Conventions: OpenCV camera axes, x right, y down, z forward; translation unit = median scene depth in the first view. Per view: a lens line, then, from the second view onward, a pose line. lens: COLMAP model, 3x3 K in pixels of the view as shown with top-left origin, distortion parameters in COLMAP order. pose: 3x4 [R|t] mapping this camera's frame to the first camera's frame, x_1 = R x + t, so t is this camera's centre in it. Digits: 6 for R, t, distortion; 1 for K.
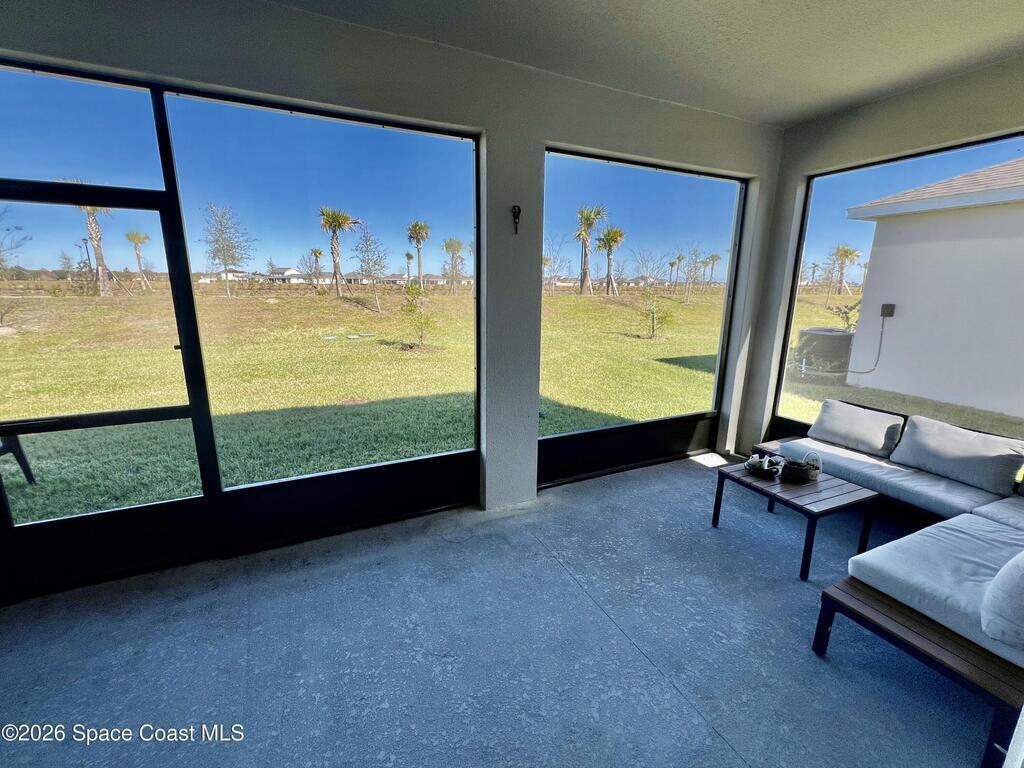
lens RADIAL K [[430.7, 0, 511.8], [0, 430.7, 383.4], [0, 0, 1]] dist [-0.001923, 0.000399]
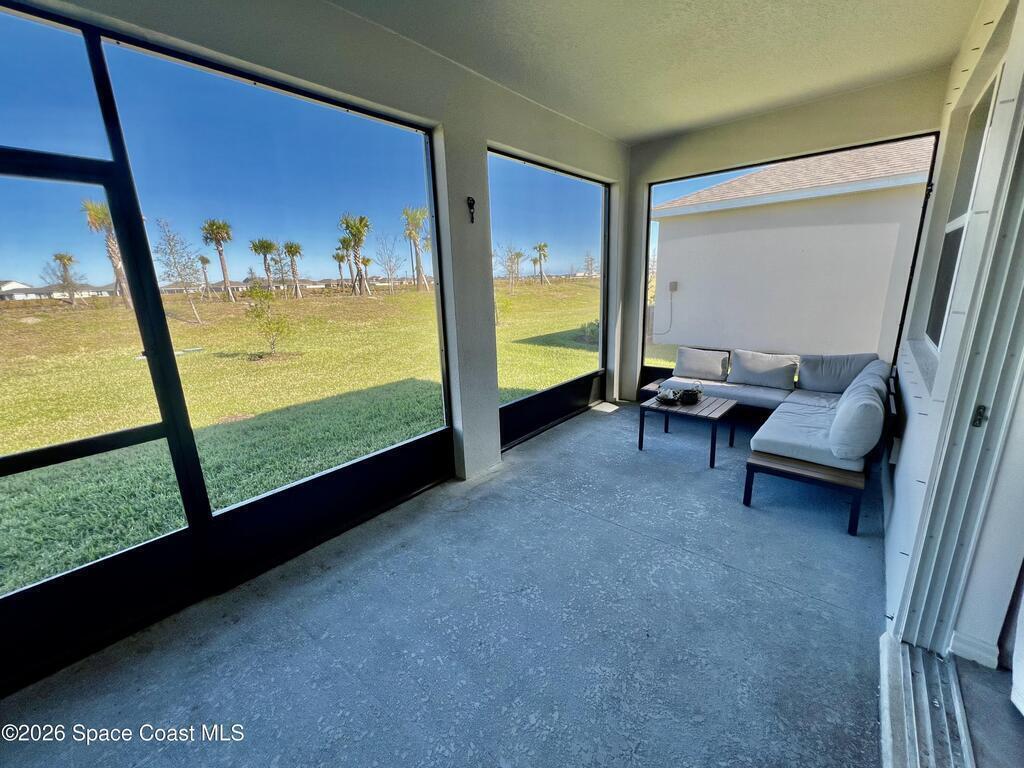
lens RADIAL K [[408.3, 0, 510.9], [0, 408.3, 382.5], [0, 0, 1]] dist [-0.001796, -0.000052]
pose [[0.912774, -0.140437, 0.383564, -0.344965], [0.135500, 0.989969, 0.040014, 0.027748], [-0.385336, 0.015449, 0.922647, 0.004130]]
